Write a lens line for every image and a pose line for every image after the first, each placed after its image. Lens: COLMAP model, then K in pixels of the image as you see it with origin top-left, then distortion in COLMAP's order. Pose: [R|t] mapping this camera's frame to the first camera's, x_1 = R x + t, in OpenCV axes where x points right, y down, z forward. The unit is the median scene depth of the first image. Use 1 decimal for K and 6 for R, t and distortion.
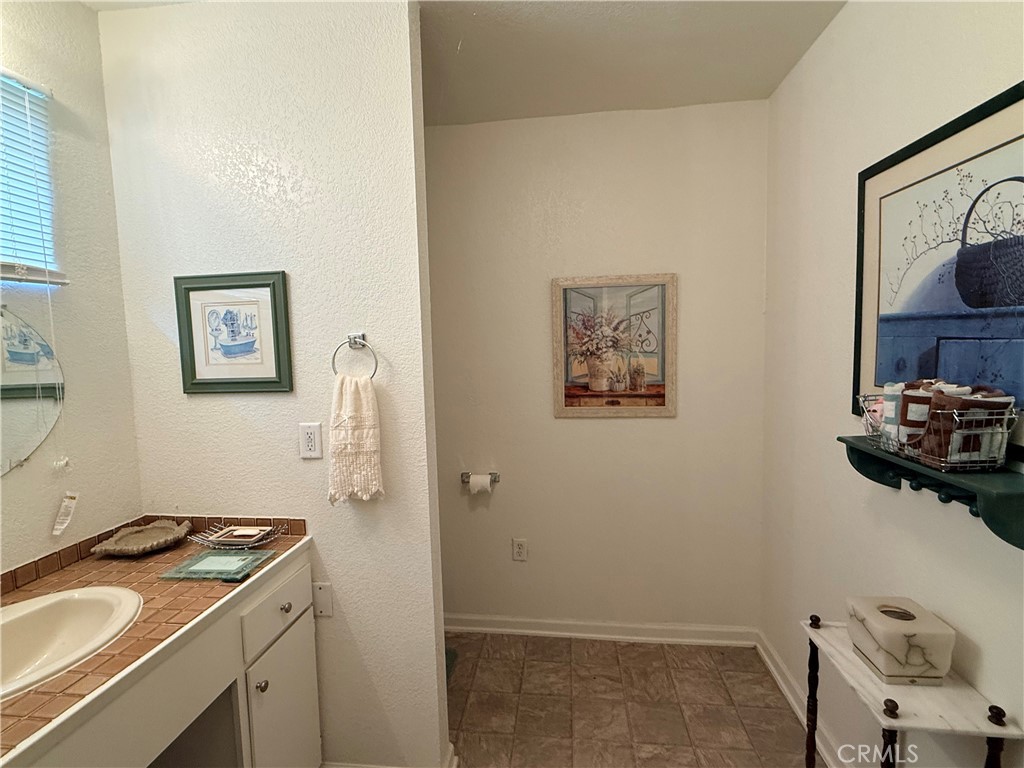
lens RADIAL K [[476.4, 0, 508.8], [0, 476.4, 384.9], [0, 0, 1]] dist [0.000542, -0.000022]
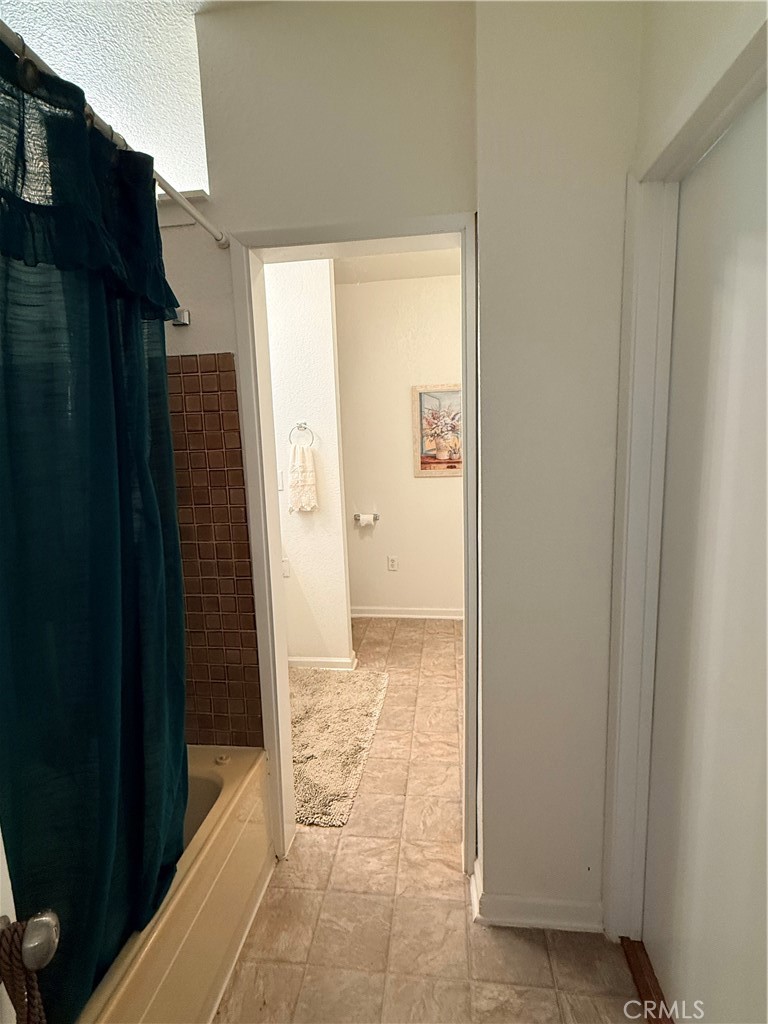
lens RADIAL K [[476.4, 0, 389.3], [0, 476.4, 513.1], [0, 0, 1]] dist [0.000542, -0.000022]
pose [[0.999959, -0.008836, 0.002074, 0.010594], [0.008669, 0.997505, 0.070060, 0.077357], [-0.002688, -0.070039, 0.997541, -0.563442]]
